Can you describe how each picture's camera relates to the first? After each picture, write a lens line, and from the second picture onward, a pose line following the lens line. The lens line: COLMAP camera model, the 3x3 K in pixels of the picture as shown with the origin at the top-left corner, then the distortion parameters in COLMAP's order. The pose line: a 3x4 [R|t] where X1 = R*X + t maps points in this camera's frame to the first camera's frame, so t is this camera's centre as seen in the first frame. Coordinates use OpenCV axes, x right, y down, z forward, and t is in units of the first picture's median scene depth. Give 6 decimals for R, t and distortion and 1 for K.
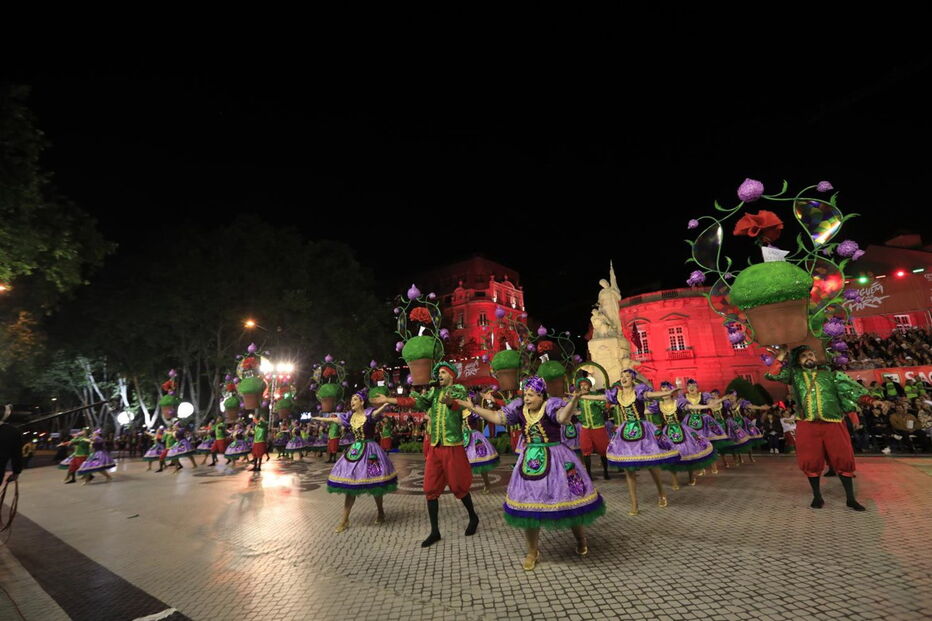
lens RADIAL K [[414.0, 0, 462.6], [0, 414.0, 322.0], [0, 0, 1]] dist [-0.002620, 0.003251]
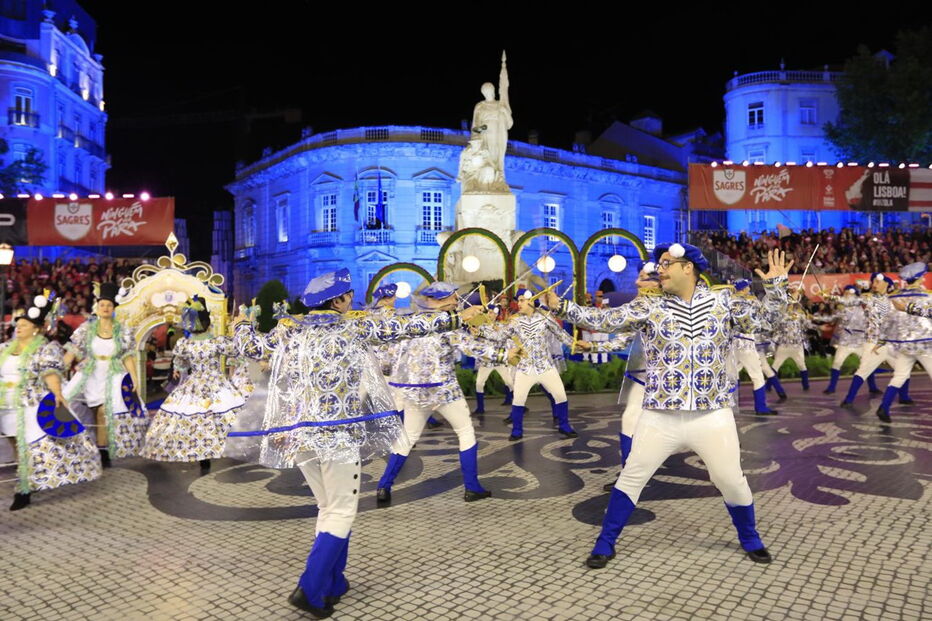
lens RADIAL K [[760.2, 0, 455.1], [0, 760.2, 304.1], [0, 0, 1]] dist [-0.009121, 0.017314]
pose [[0.716151, 0.037700, 0.696926, -0.227446], [-0.156551, 0.981774, 0.107761, 0.048318], [-0.680161, -0.186278, 0.709000, 0.157683]]
